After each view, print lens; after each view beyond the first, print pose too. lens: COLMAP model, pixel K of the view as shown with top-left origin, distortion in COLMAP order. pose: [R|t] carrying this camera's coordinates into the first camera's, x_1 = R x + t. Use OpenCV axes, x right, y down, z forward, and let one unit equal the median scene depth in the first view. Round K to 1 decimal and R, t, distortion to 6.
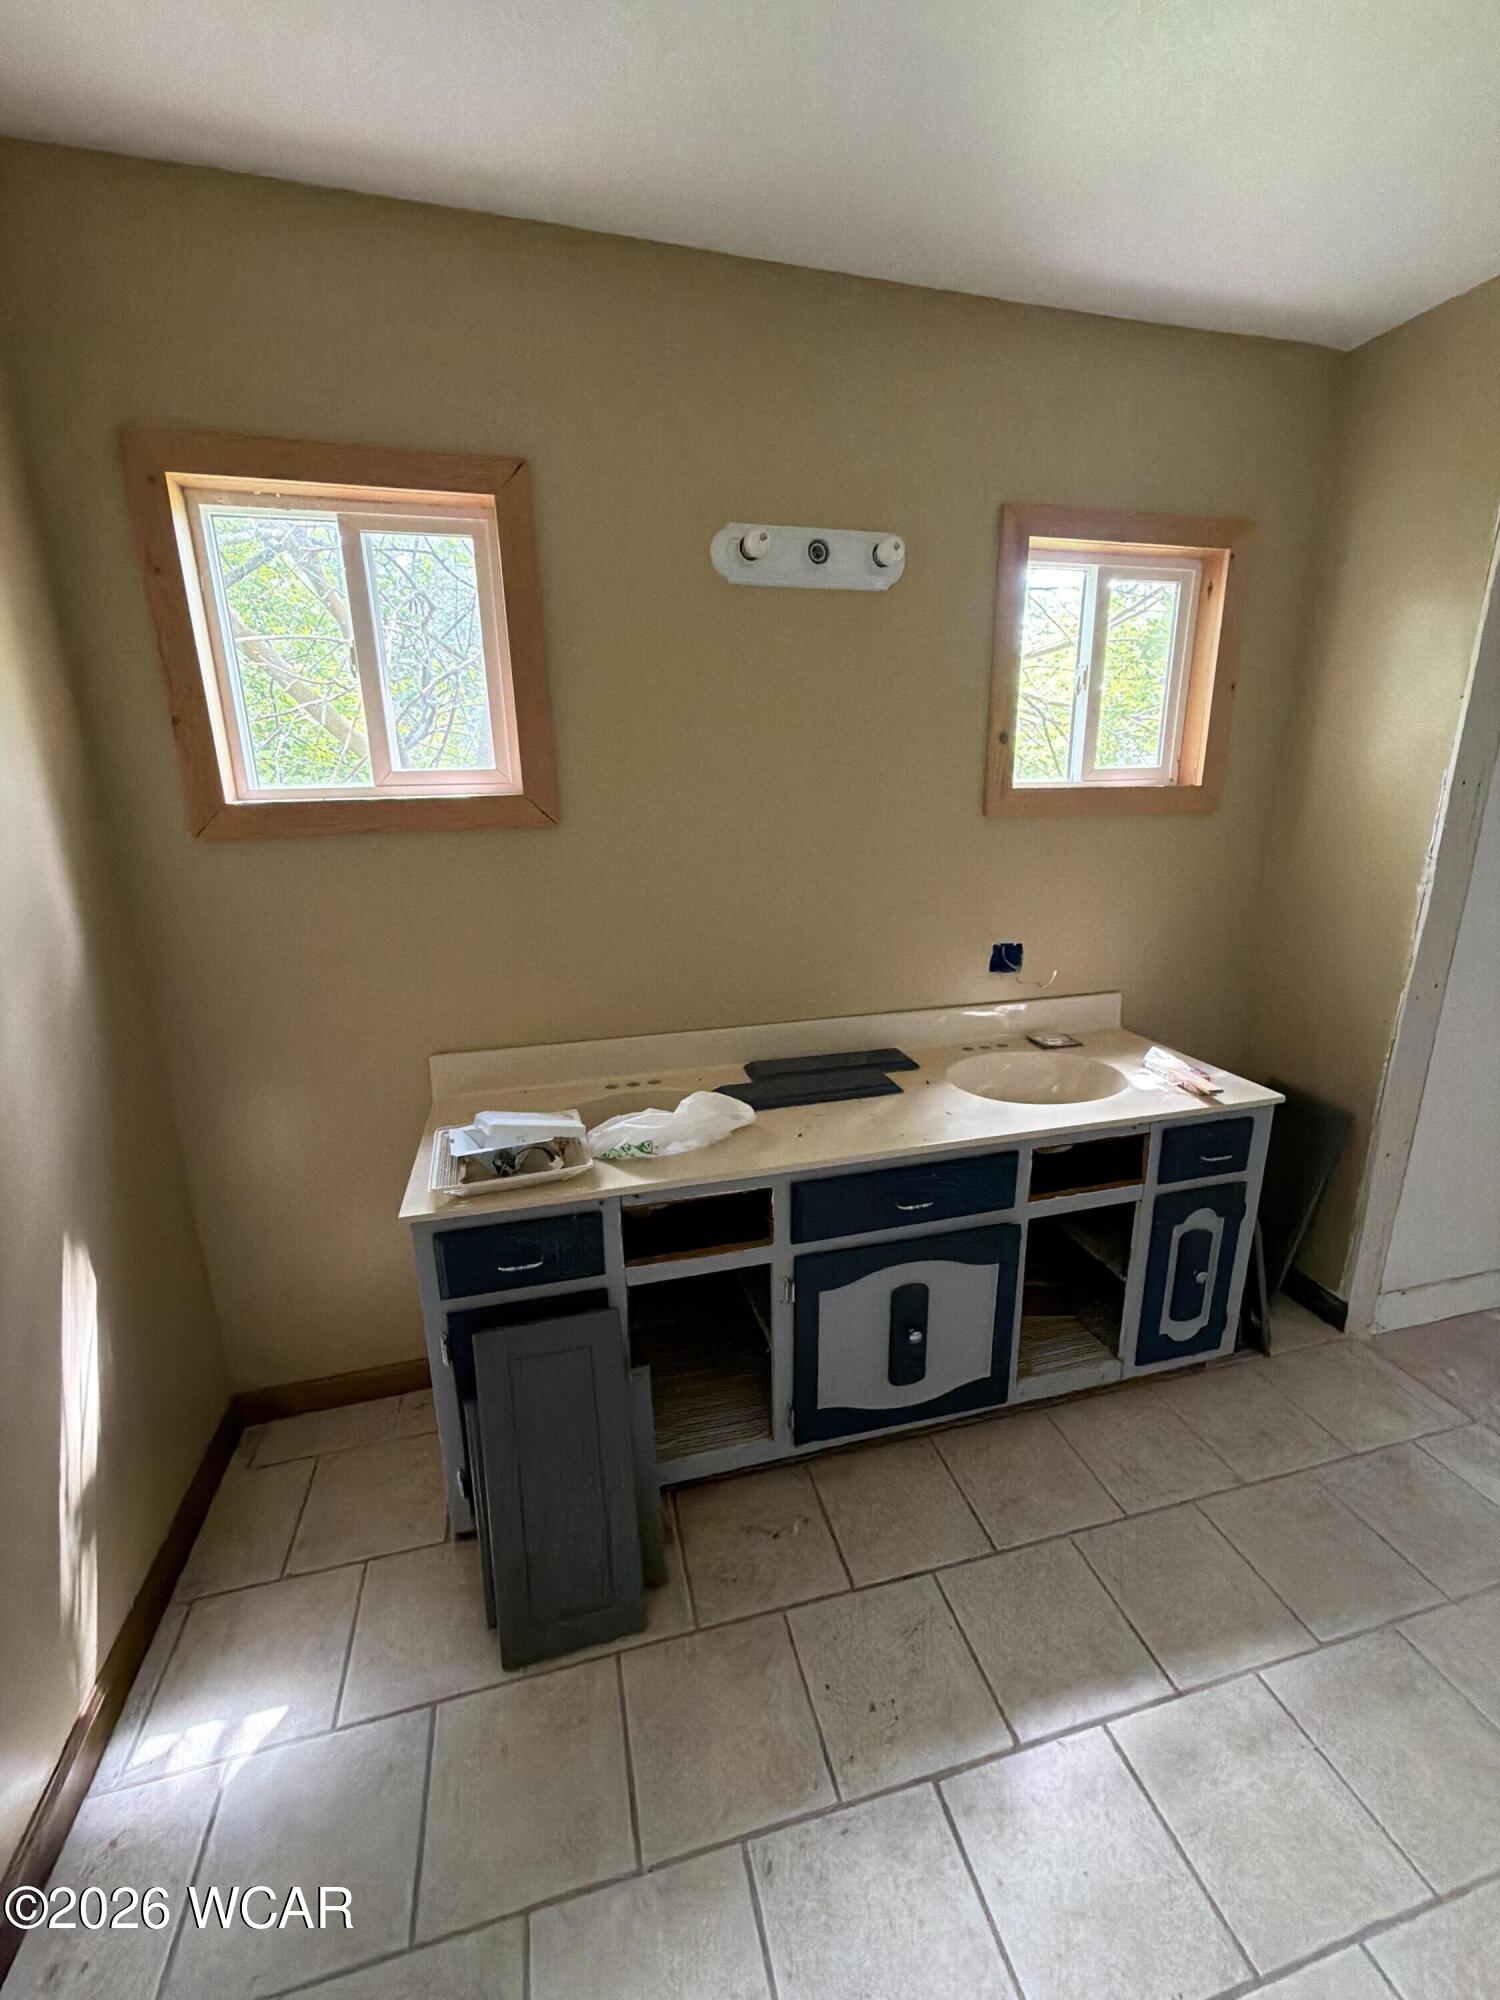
lens RADIAL K [[797.8, 0, 750.0], [0, 797.8, 1000.0], [0, 0, 1]] dist [0.001006, -0.000316]
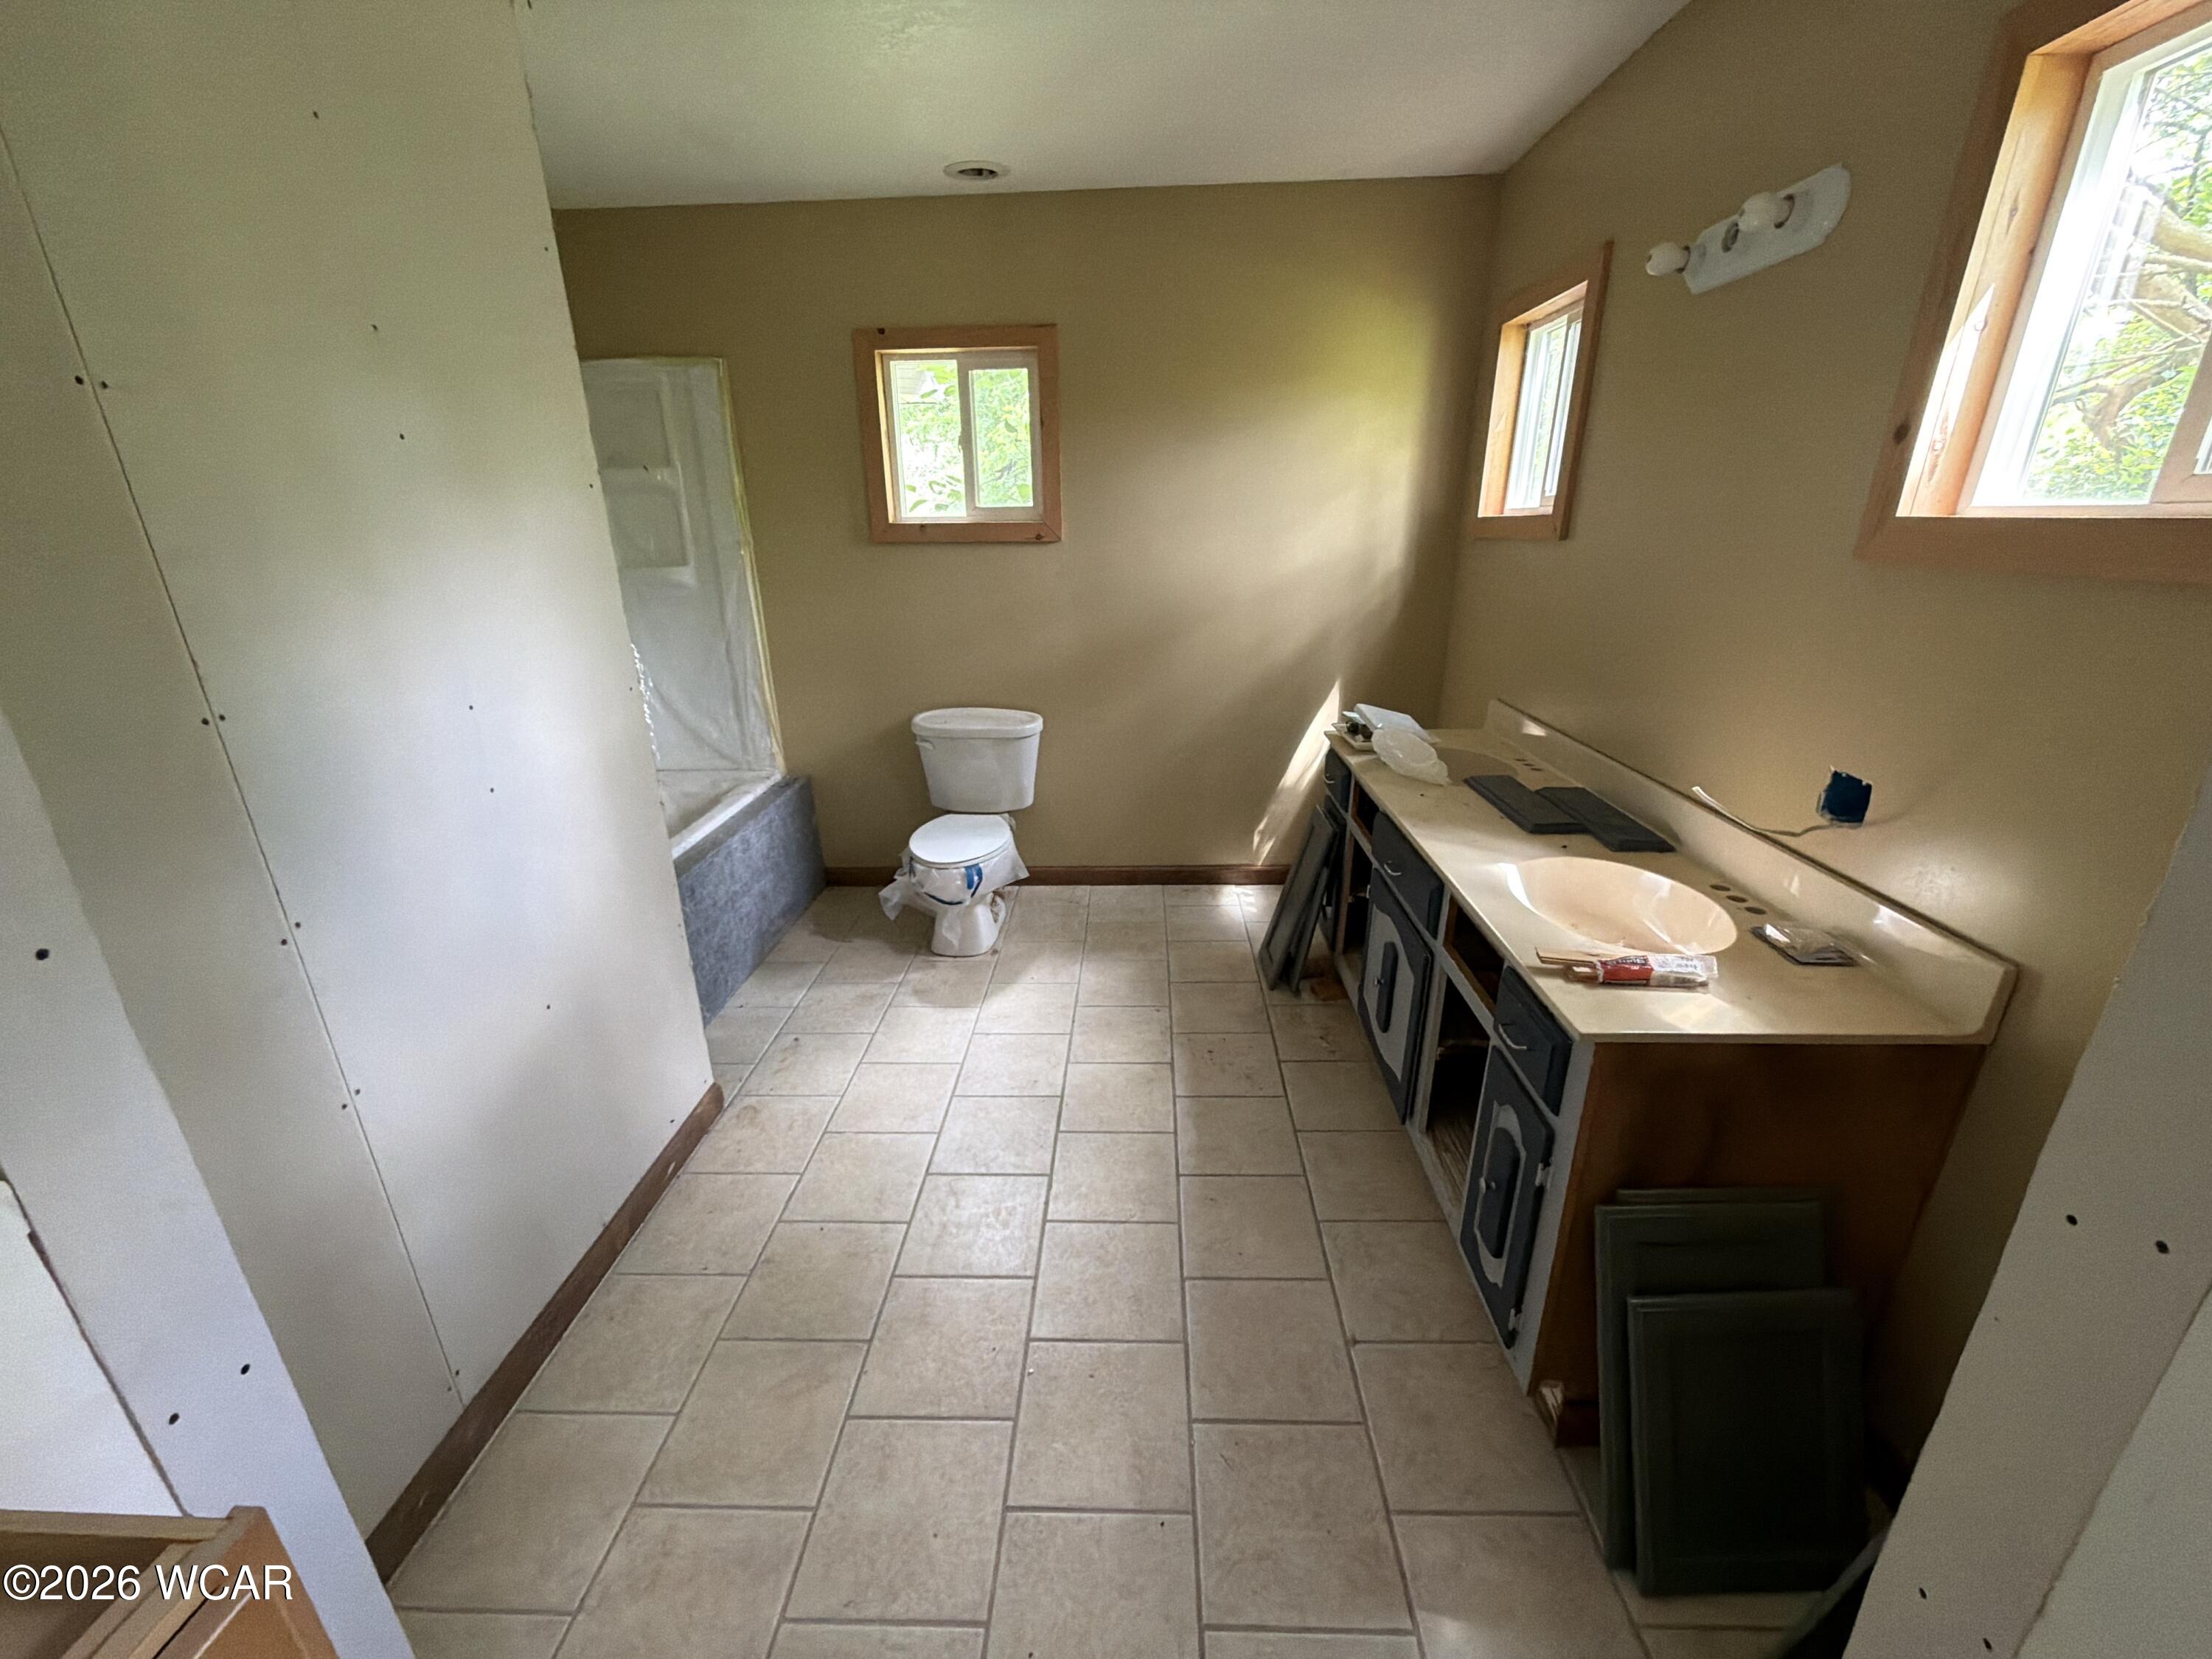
lens RADIAL K [[882.4, 0, 1106.0], [0, 882.4, 829.5], [0, 0, 1]] dist [0.001006, -0.000316]
pose [[-0.286319, 0.342246, -0.894924, 1.390140], [-0.251478, 0.874438, 0.414869, -0.216985], [0.924543, 0.343838, -0.164301, 0.736931]]
